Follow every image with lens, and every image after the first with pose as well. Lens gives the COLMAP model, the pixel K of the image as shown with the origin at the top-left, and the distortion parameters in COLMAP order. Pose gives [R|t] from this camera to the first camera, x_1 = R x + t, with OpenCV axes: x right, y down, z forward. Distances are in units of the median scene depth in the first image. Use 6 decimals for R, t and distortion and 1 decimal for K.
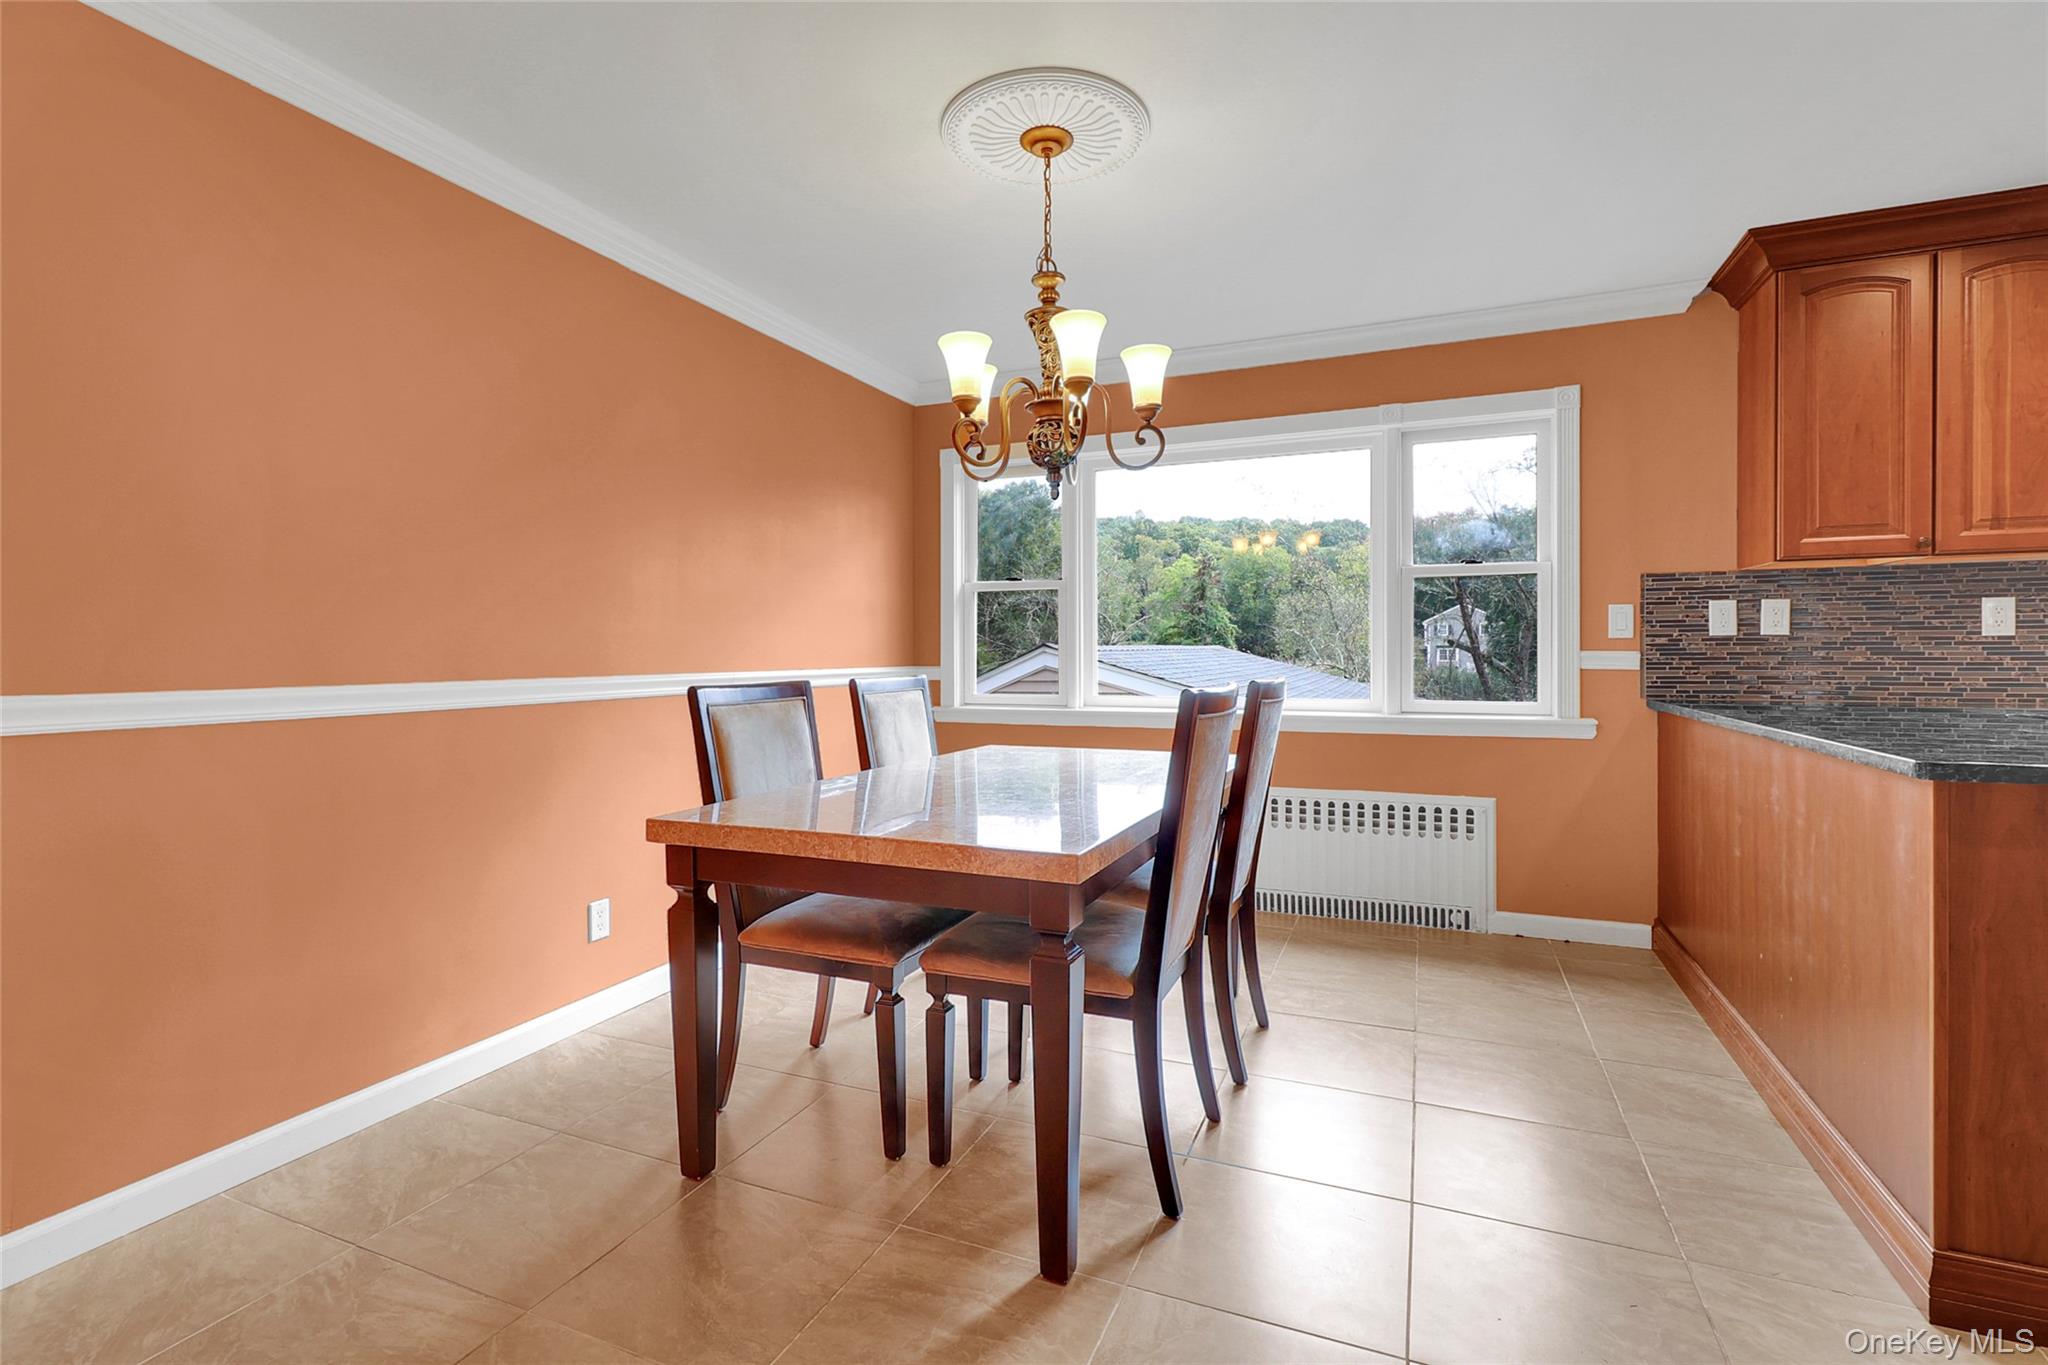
lens RADIAL K [[958.7, 0, 1022.6], [0, 958.7, 652.5], [0, 0, 1]] dist [-0.004115, 0.000351]
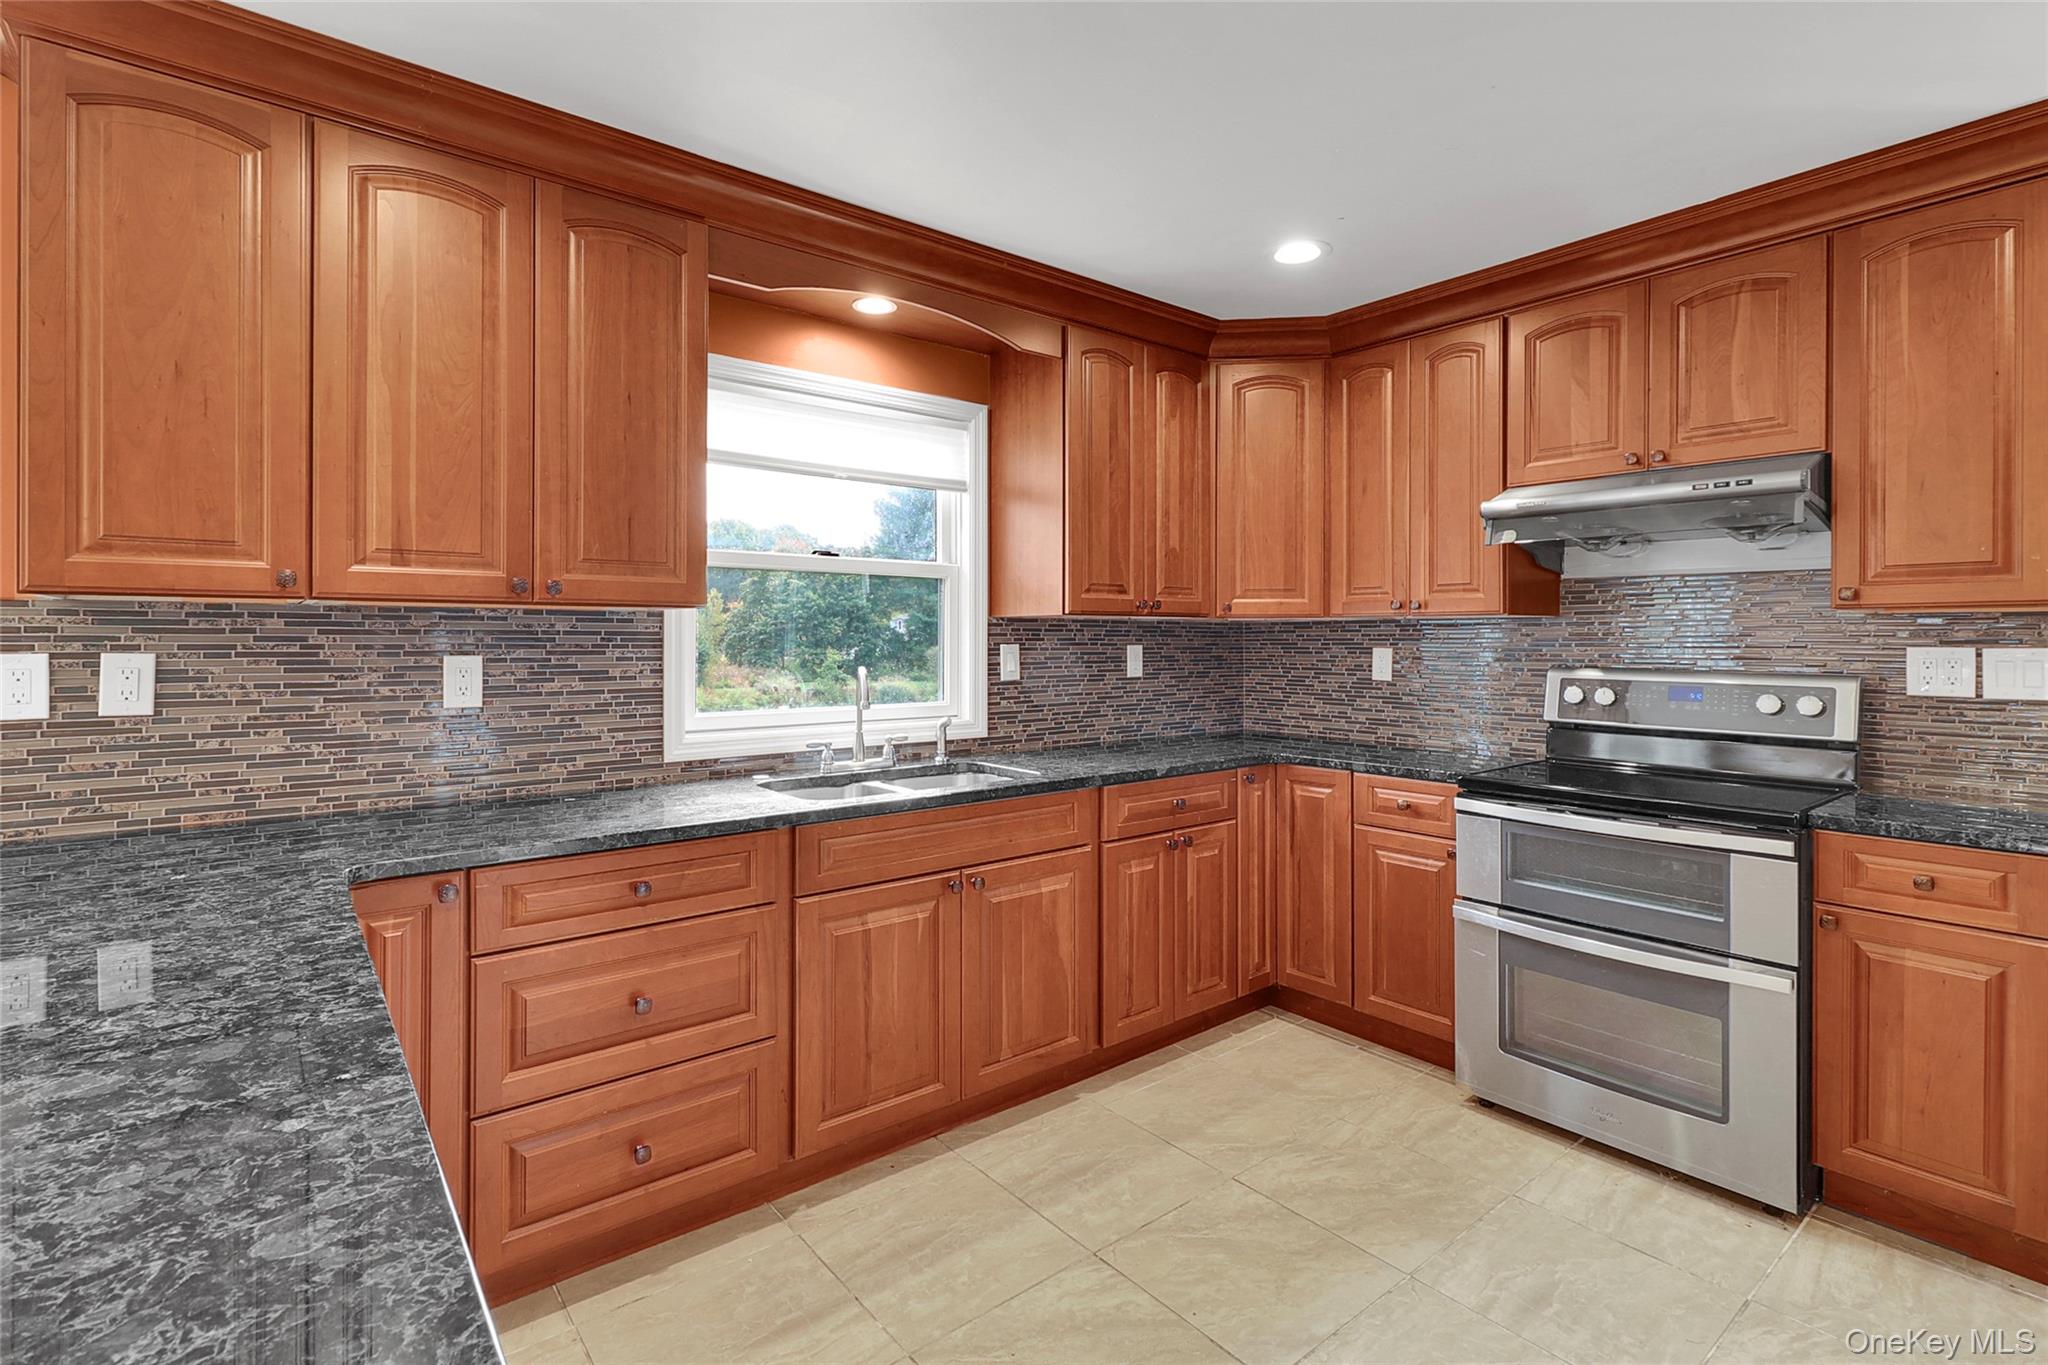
lens RADIAL K [[958.7, 0, 1040.3], [0, 958.7, 646.1], [0, 0, 1]] dist [-0.004115, 0.000351]
pose [[0.472755, -0.006755, 0.881168, 0.540501], [-0.008442, 0.999890, 0.012195, -0.071711], [-0.881154, -0.013204, 0.472646, 0.243636]]
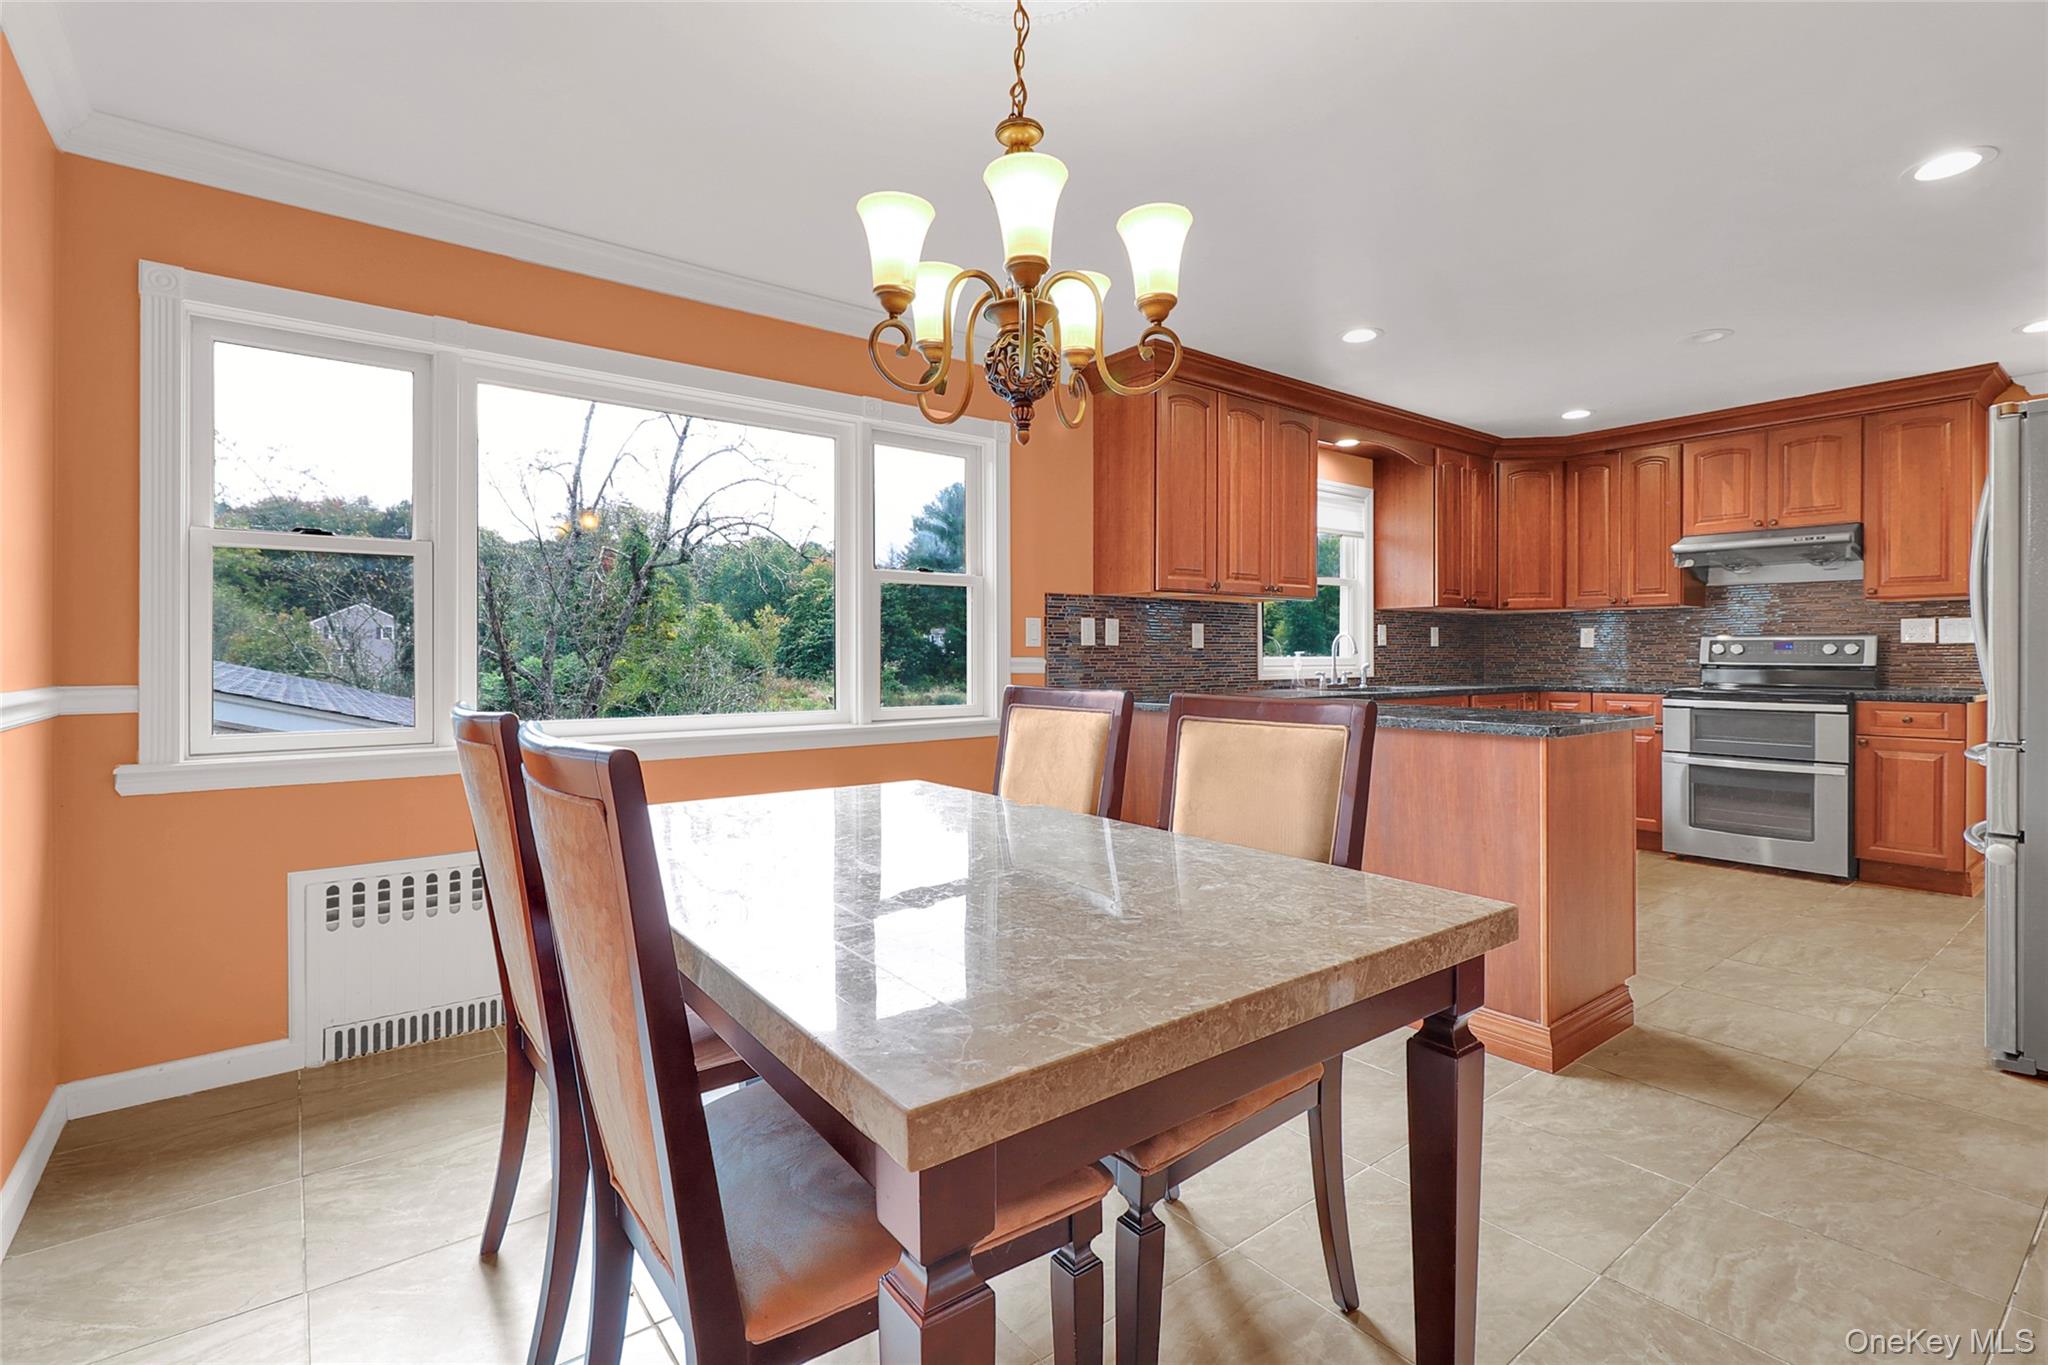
lens RADIAL K [[958.7, 0, 1019.4], [0, 958.7, 665.6], [0, 0, 1]] dist [-0.004115, 0.000351]
pose [[0.492677, -0.010580, 0.870148, -0.431369], [-0.006337, 0.999856, 0.015745, -0.010557], [-0.870189, -0.013272, 0.492539, 0.456541]]
